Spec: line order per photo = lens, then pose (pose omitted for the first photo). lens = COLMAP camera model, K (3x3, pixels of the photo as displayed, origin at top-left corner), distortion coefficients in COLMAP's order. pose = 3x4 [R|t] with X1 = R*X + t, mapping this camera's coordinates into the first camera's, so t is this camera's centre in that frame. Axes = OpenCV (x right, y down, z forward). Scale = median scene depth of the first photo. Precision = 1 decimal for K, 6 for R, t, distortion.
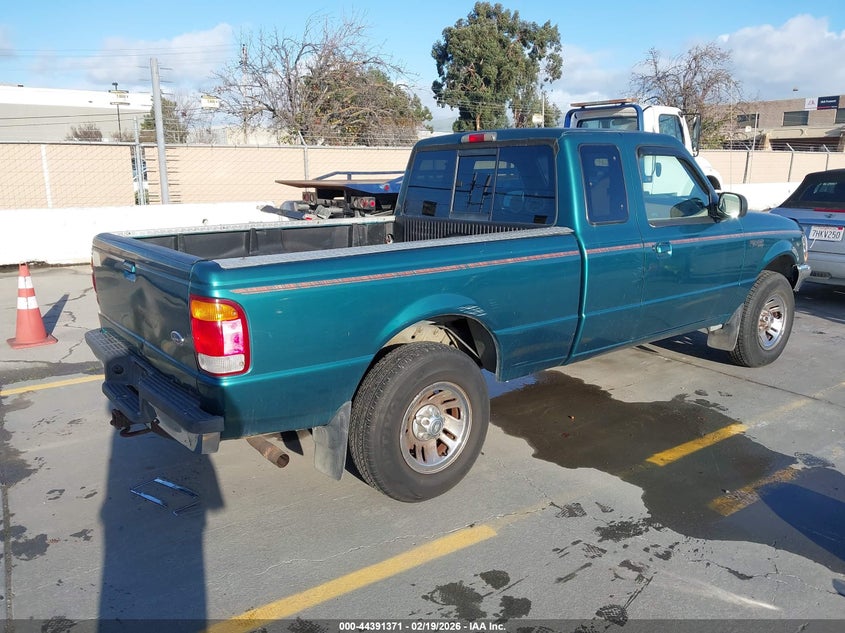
lens RADIAL K [[694.4, 0, 431.4], [0, 694.4, 318.2], [0, 0, 1]] dist [-0.005041, -0.005556]
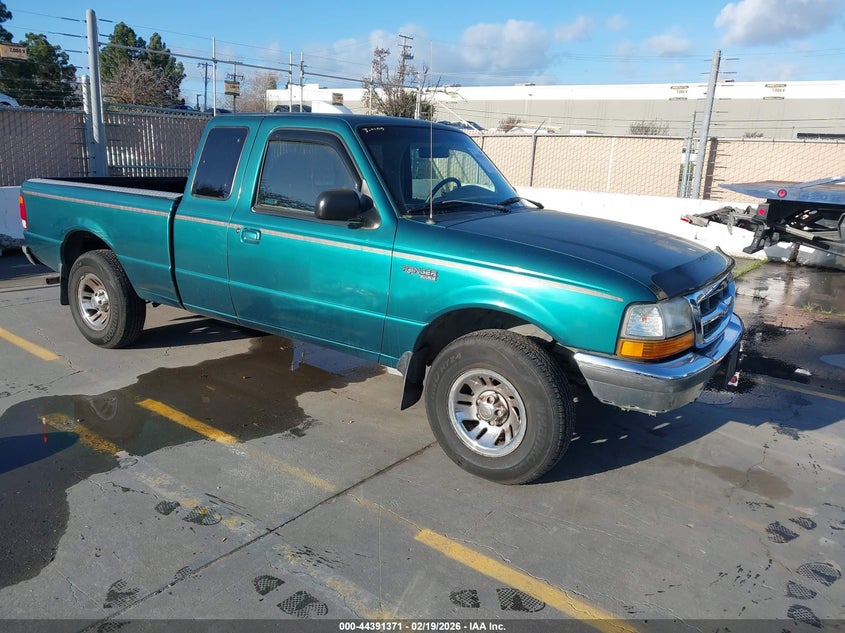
lens RADIAL K [[694.4, 0, 431.4], [0, 694.4, 318.2], [0, 0, 1]] dist [-0.005041, -0.005556]
pose [[0.270163, 0.248995, -0.930061, 1.240830], [-0.246454, 0.951683, 0.183193, -0.216083], [0.930737, 0.179726, 0.318476, 0.862813]]
